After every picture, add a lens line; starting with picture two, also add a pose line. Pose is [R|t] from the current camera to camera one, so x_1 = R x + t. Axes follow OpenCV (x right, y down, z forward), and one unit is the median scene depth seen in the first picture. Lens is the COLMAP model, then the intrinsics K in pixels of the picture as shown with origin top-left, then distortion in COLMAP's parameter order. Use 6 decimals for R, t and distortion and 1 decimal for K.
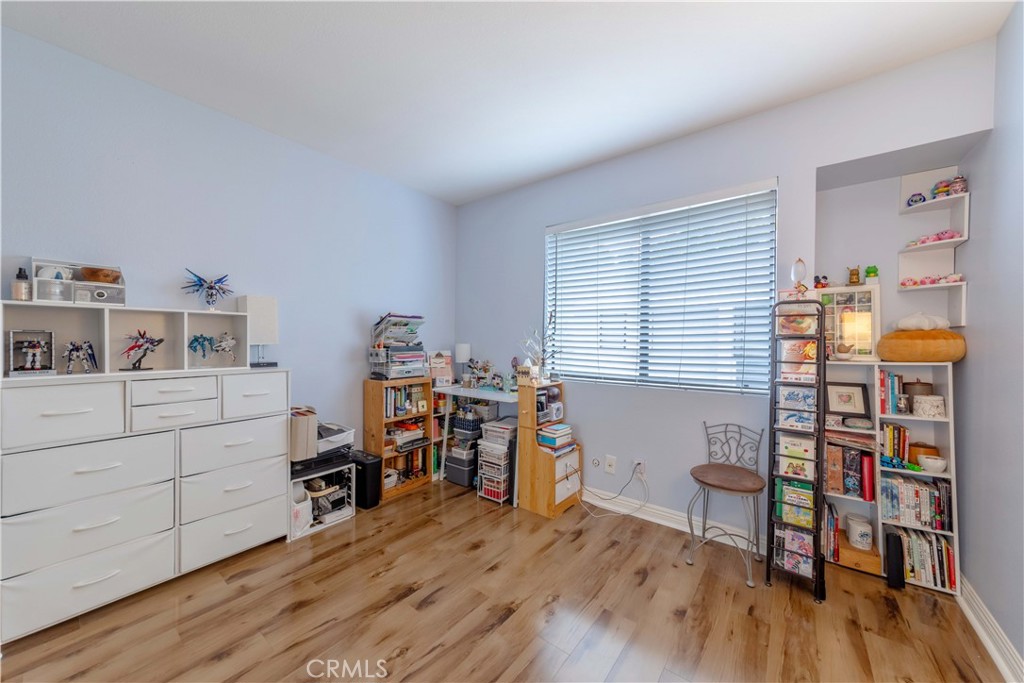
lens RADIAL K [[375.4, 0, 510.8], [0, 375.4, 338.7], [0, 0, 1]] dist [0.002441, -0.000014]
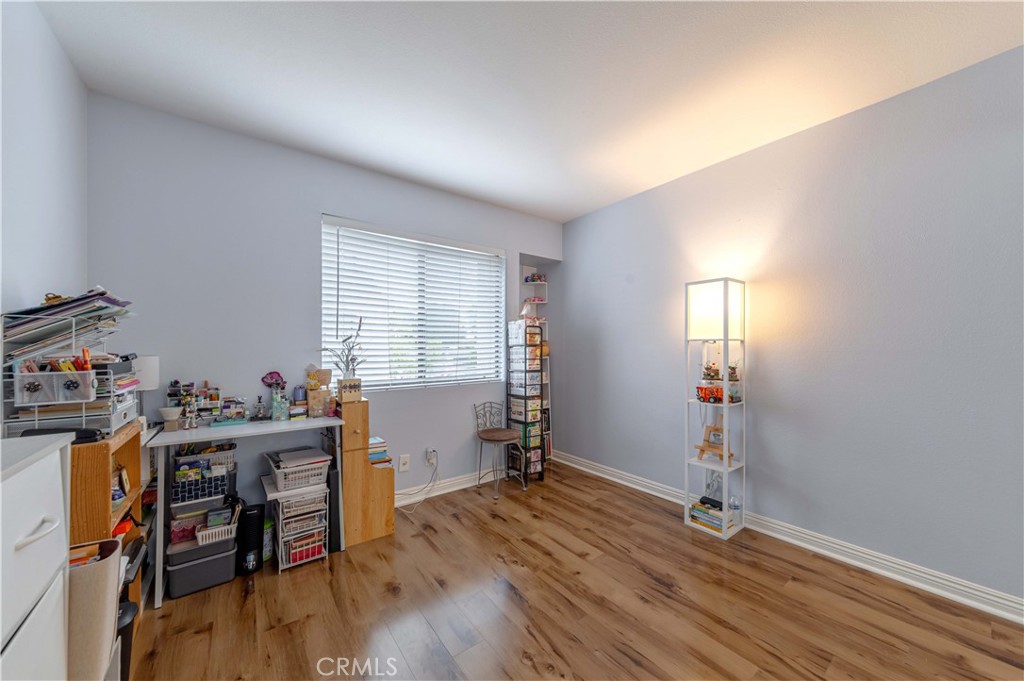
lens RADIAL K [[375.4, 0, 511.8], [0, 375.4, 342.3], [0, 0, 1]] dist [0.002441, -0.000014]
pose [[0.242219, 0.007191, 0.970195, -0.890574], [0.002004, 0.999967, -0.007912, -0.004231], [-0.970220, 0.003860, 0.242196, 0.548251]]
